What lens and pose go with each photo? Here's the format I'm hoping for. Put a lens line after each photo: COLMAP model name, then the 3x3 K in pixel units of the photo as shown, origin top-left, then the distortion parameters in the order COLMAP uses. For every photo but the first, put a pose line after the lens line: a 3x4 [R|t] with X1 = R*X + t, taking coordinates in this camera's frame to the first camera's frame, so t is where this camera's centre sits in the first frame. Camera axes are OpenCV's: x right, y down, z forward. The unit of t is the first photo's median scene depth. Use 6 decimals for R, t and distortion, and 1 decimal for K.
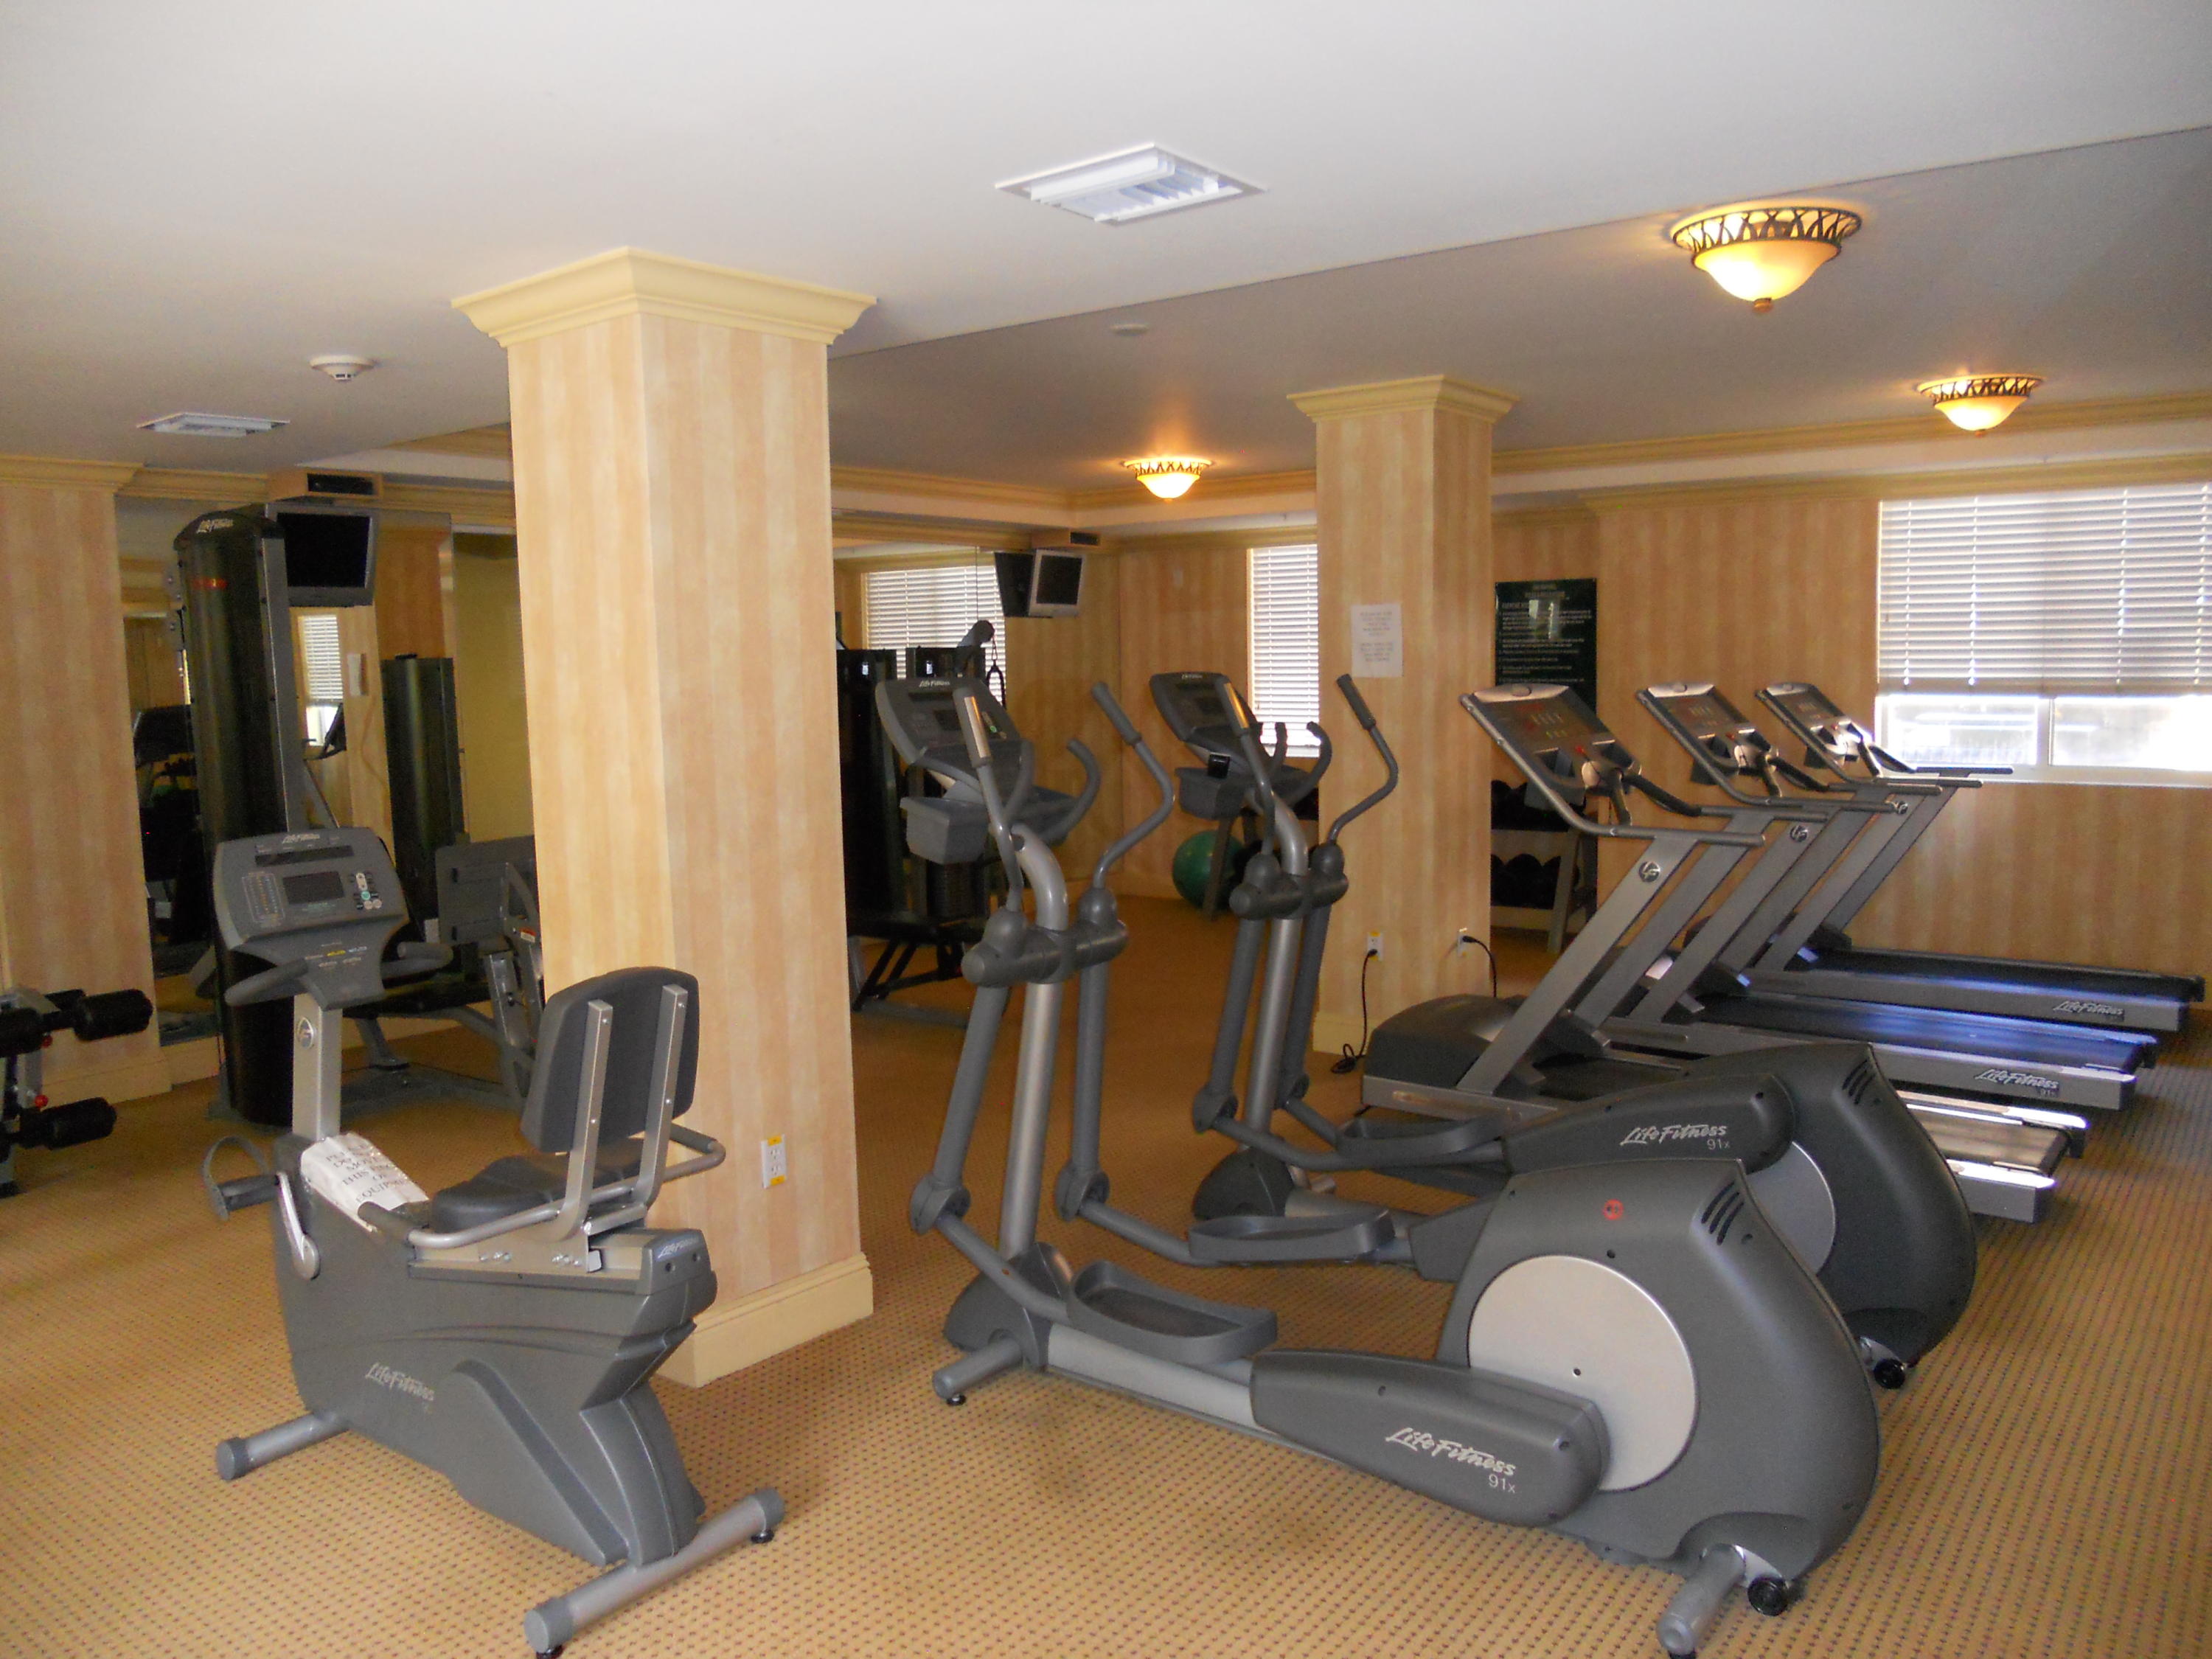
lens RADIAL K [[1747.3, 0, 1105.5], [0, 1747.3, 842.2], [0, 0, 1]] dist [0.051232, 0.000736]
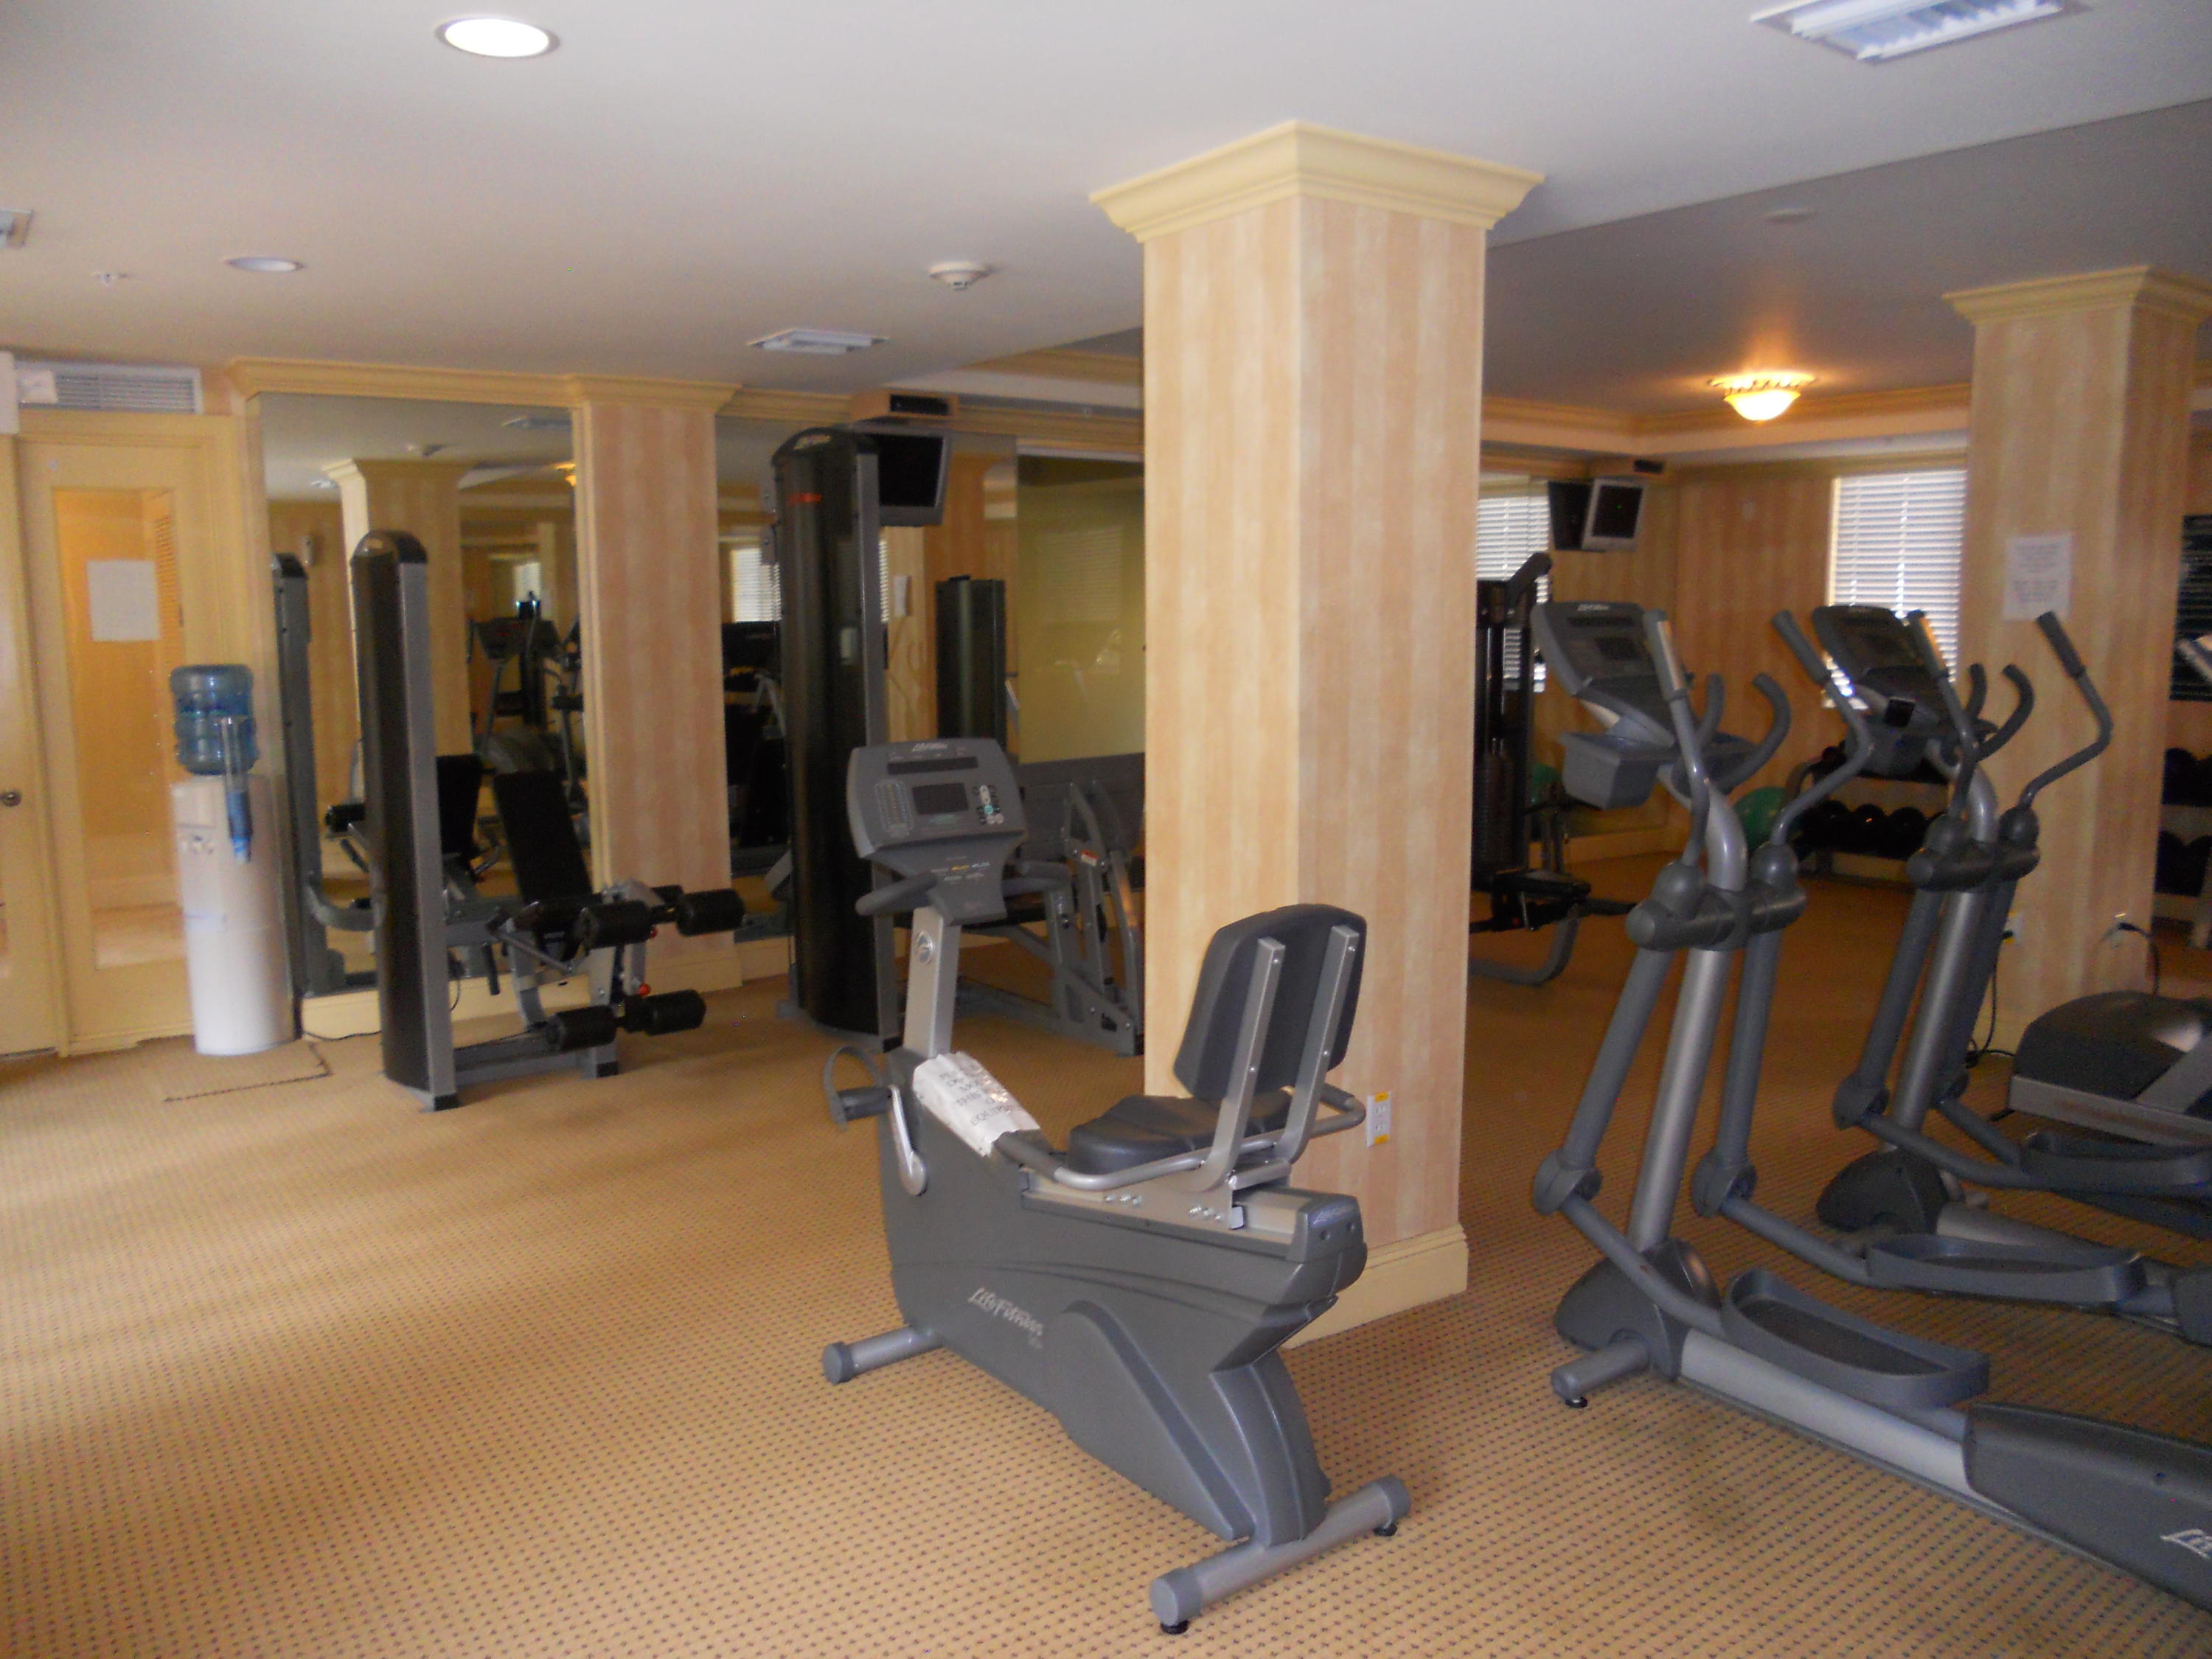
lens RADIAL K [[1704.9, 0, 1139.8], [0, 1704.9, 830.6], [0, 0, 1]] dist [0.038686, 0.056653]
pose [[0.976453, 0.055139, -0.208566, -0.136158], [-0.049772, 0.998283, 0.030895, 0.007935], [0.209911, -0.019787, 0.977520, 0.093365]]
